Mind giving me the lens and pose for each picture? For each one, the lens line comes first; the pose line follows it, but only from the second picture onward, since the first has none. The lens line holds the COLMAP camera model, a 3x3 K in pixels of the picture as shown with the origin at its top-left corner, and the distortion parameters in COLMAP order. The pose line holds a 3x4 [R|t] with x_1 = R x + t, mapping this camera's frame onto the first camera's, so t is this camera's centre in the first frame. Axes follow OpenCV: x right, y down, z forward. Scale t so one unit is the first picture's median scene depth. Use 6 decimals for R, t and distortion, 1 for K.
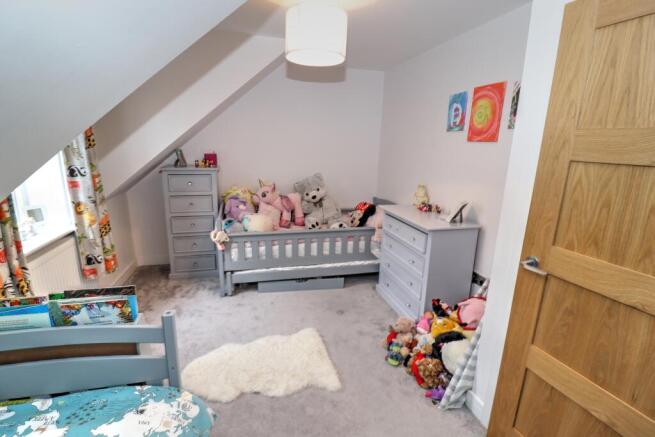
lens RADIAL K [[306.3, 0, 321.2], [0, 306.3, 215.2], [0, 0, 1]] dist [-0.007223, -0.006601]
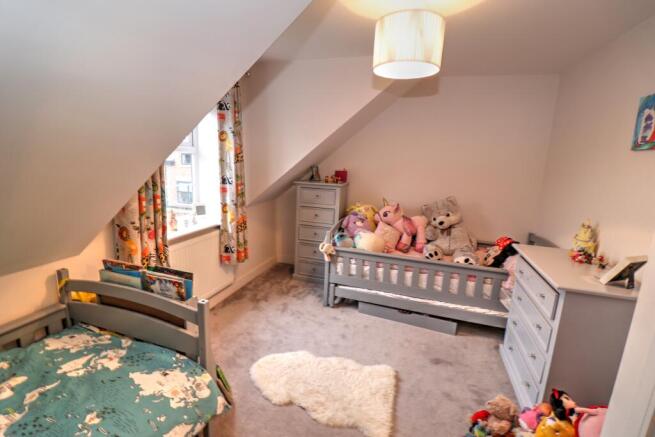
lens RADIAL K [[306.3, 0, 324.0], [0, 306.3, 214.3], [0, 0, 1]] dist [-0.007223, -0.006601]
pose [[0.839247, 0.109347, -0.532643, 0.229923], [-0.140979, 0.989832, -0.018927, -0.027970], [0.525157, 0.090976, 0.846129, 0.098551]]
